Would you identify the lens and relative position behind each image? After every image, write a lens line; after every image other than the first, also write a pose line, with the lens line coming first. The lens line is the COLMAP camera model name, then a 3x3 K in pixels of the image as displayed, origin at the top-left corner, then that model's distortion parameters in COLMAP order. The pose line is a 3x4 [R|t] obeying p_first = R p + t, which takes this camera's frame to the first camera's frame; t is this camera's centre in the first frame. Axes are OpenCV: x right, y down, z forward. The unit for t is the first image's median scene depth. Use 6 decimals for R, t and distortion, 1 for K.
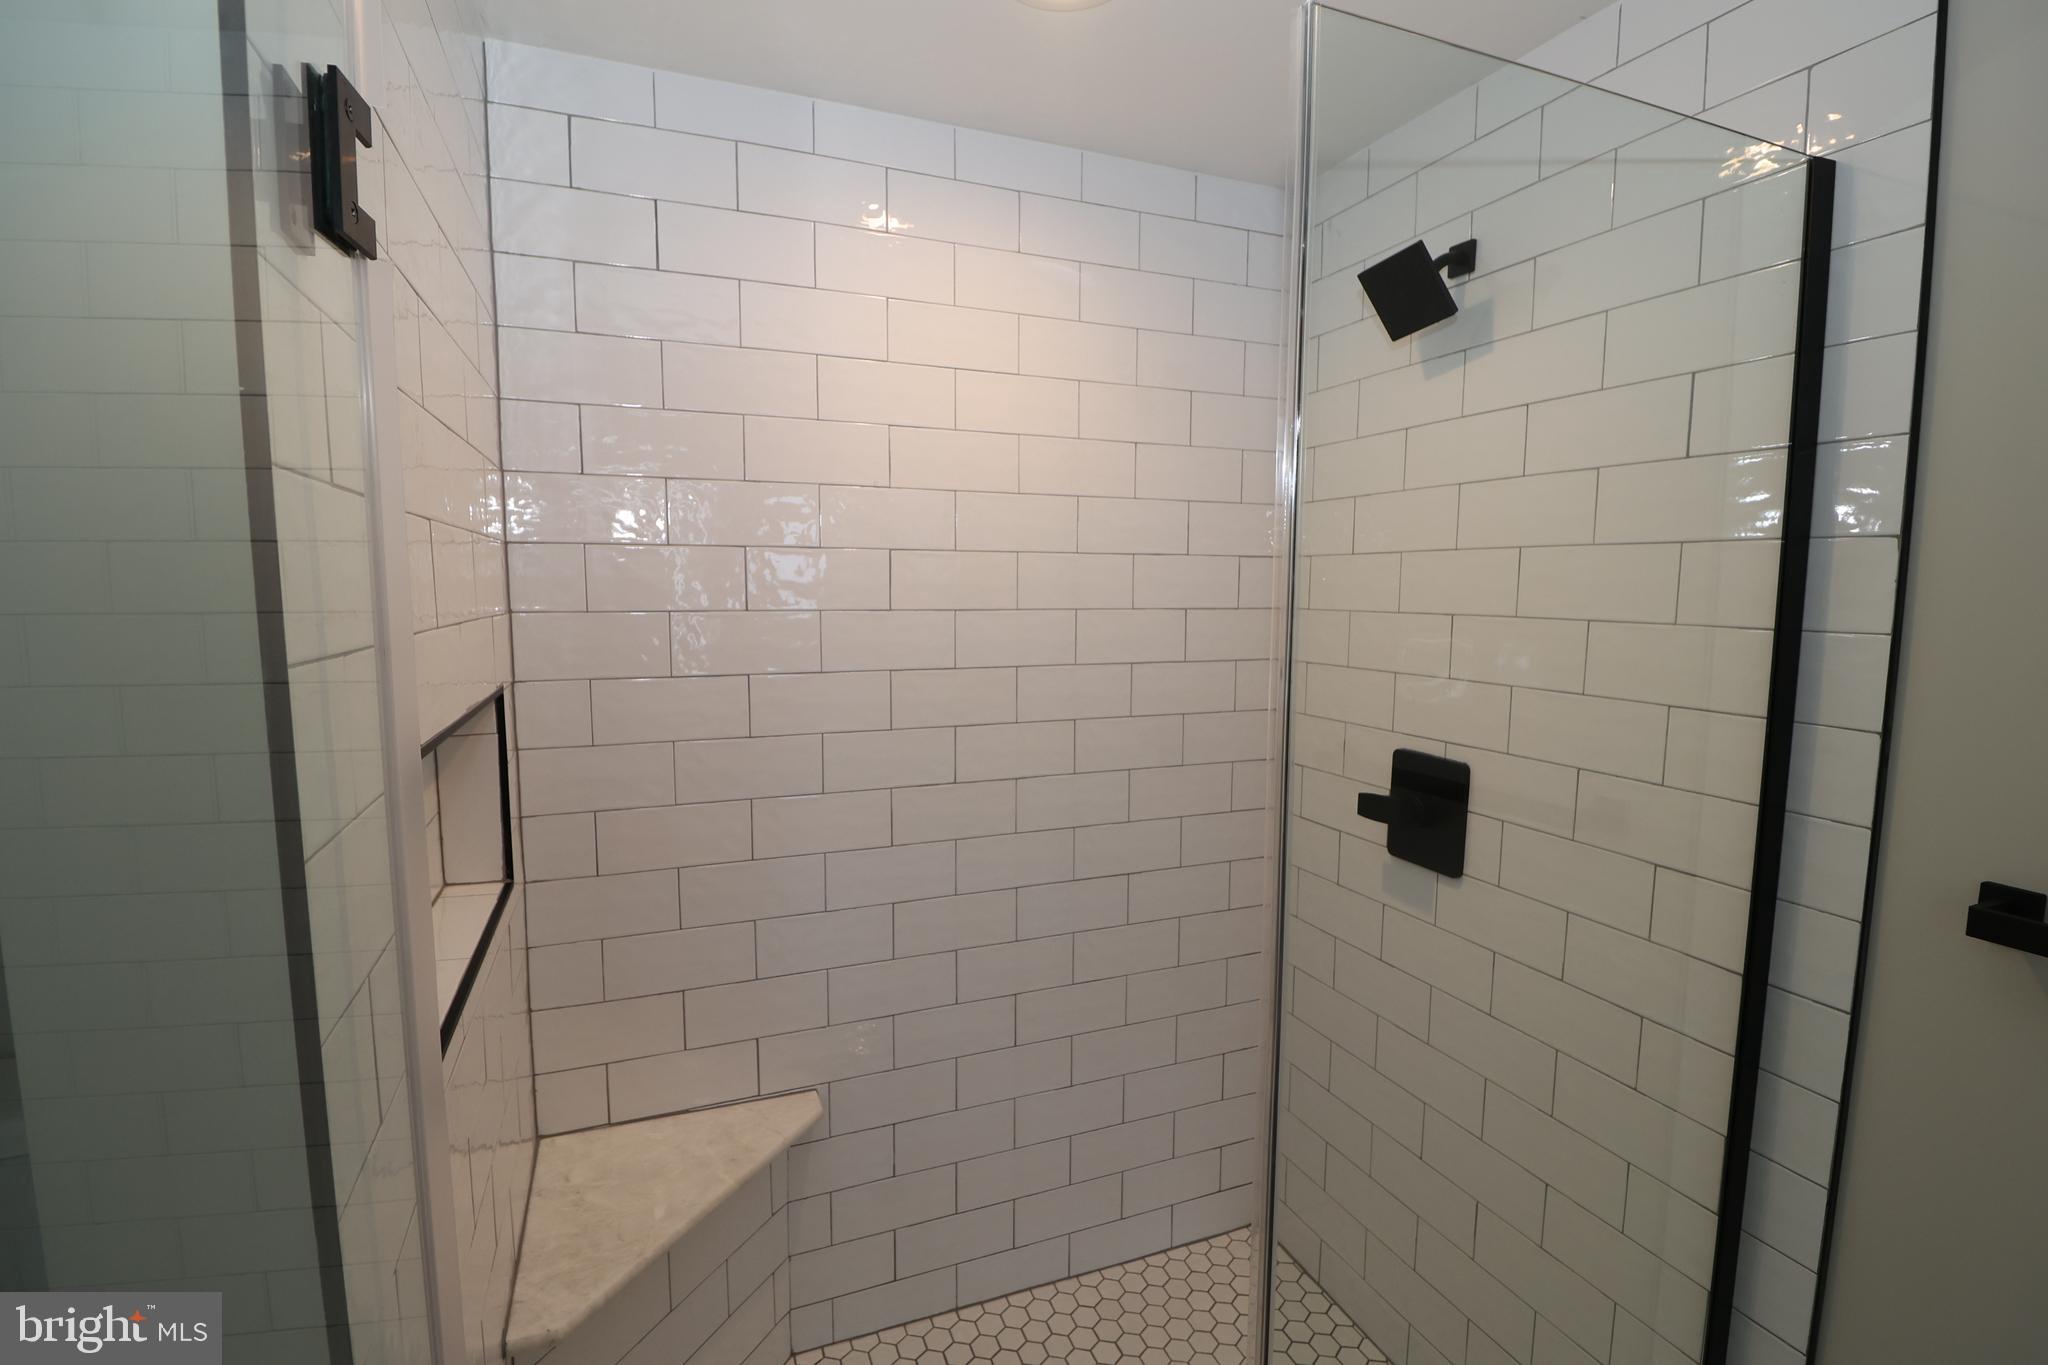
lens RADIAL K [[946.0, 0, 1018.9], [0, 946.0, 680.7], [0, 0, 1]] dist [-0.009297, -0.004894]
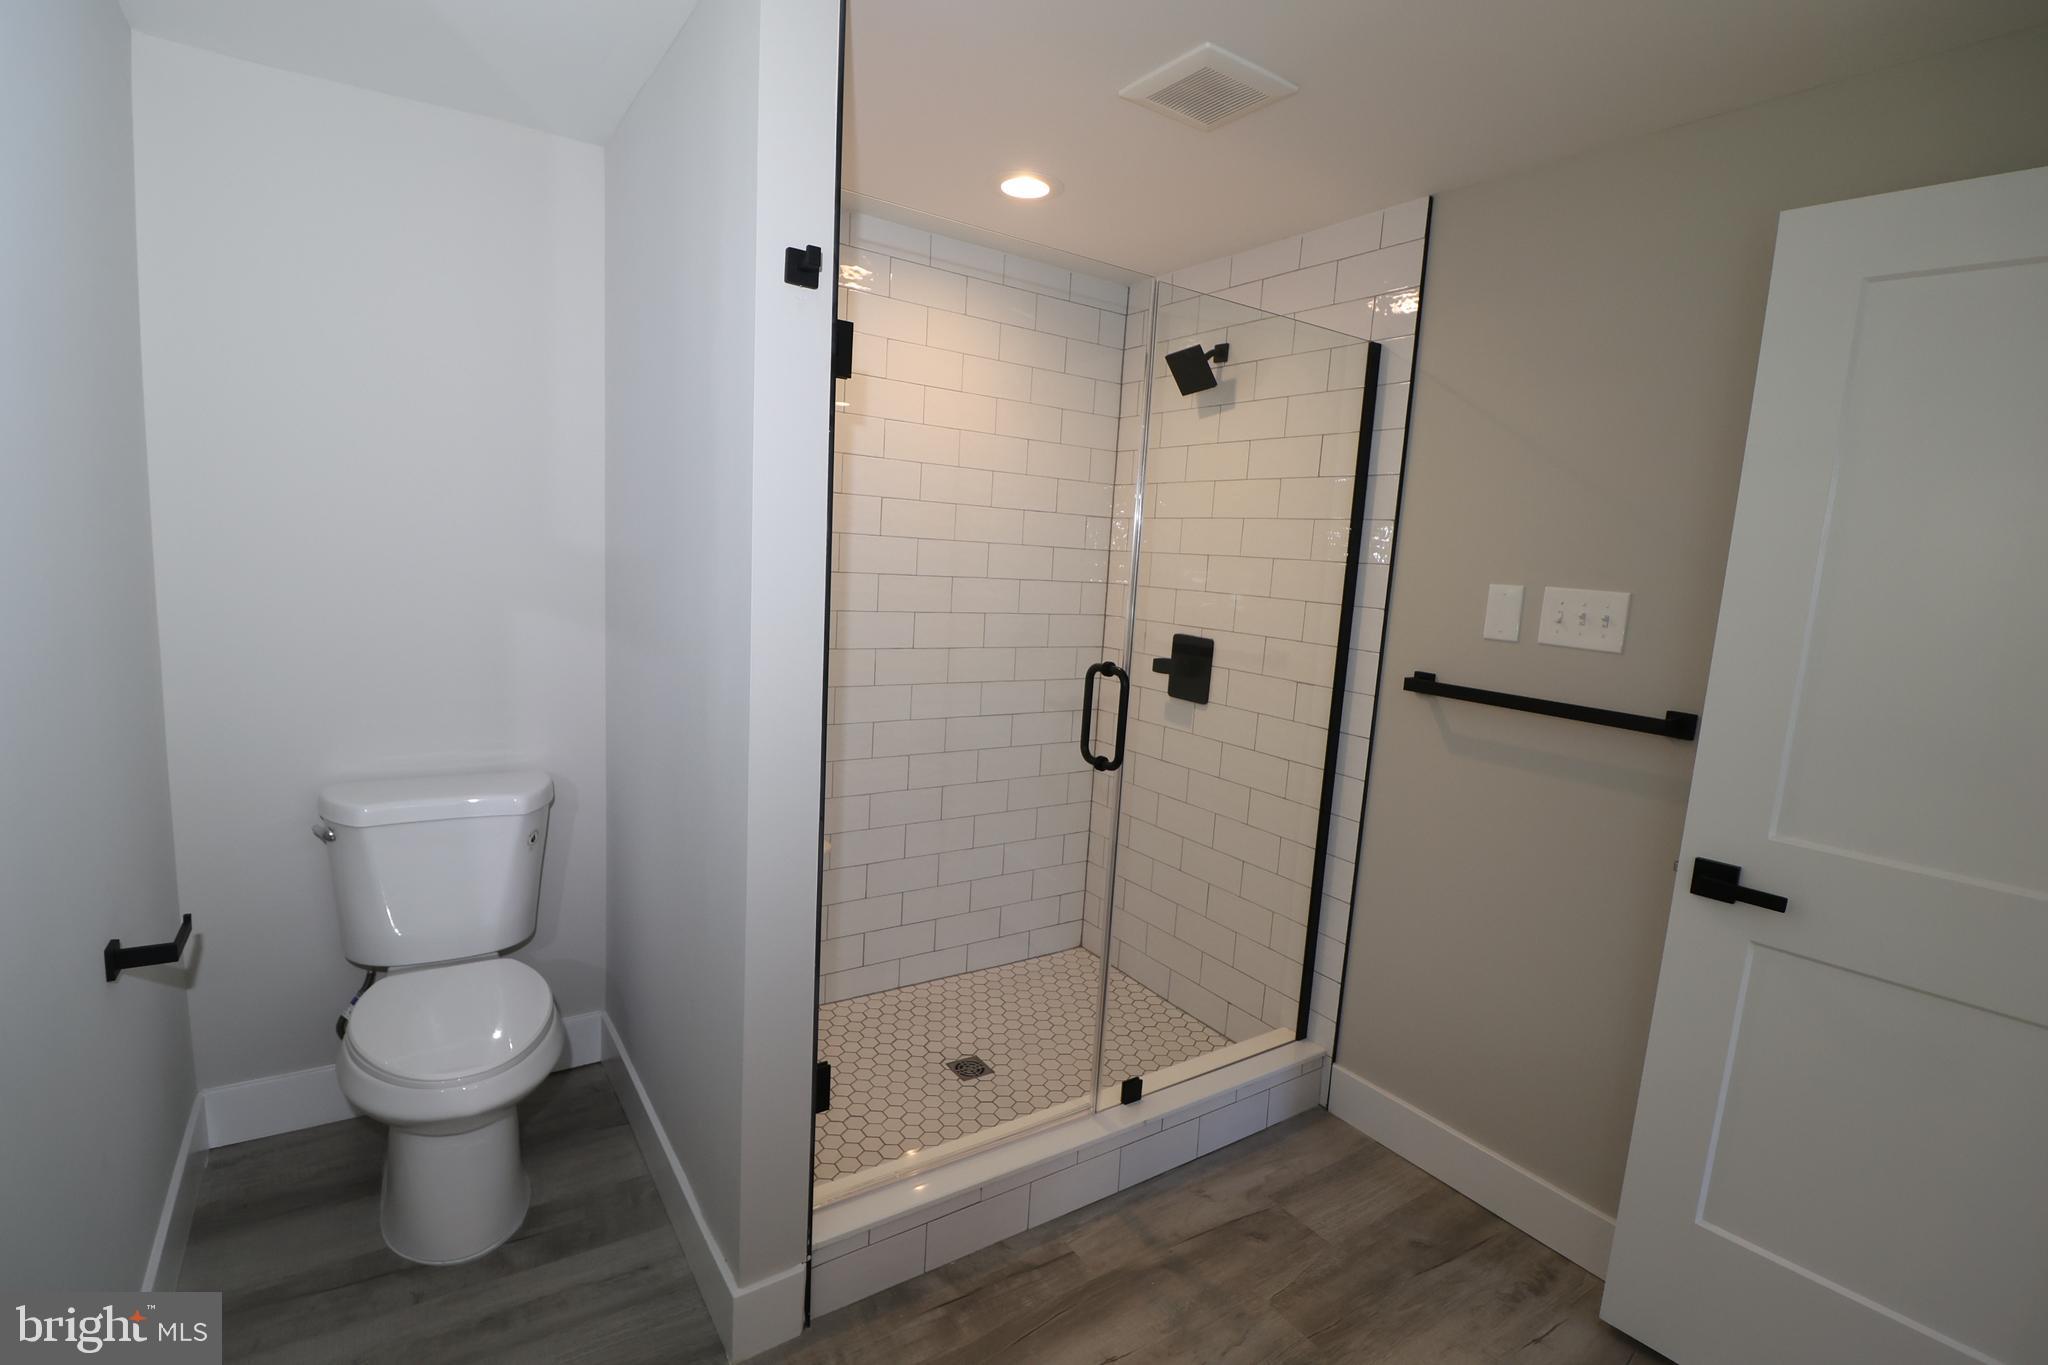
lens RADIAL K [[946.0, 0, 1024.0], [0, 946.0, 688.8], [0, 0, 1]] dist [-0.009297, -0.004894]
pose [[0.972882, 0.019594, 0.230471, -0.279233], [-0.030016, 0.998675, 0.041802, 0.115862], [-0.229347, -0.047587, 0.972181, -0.653818]]
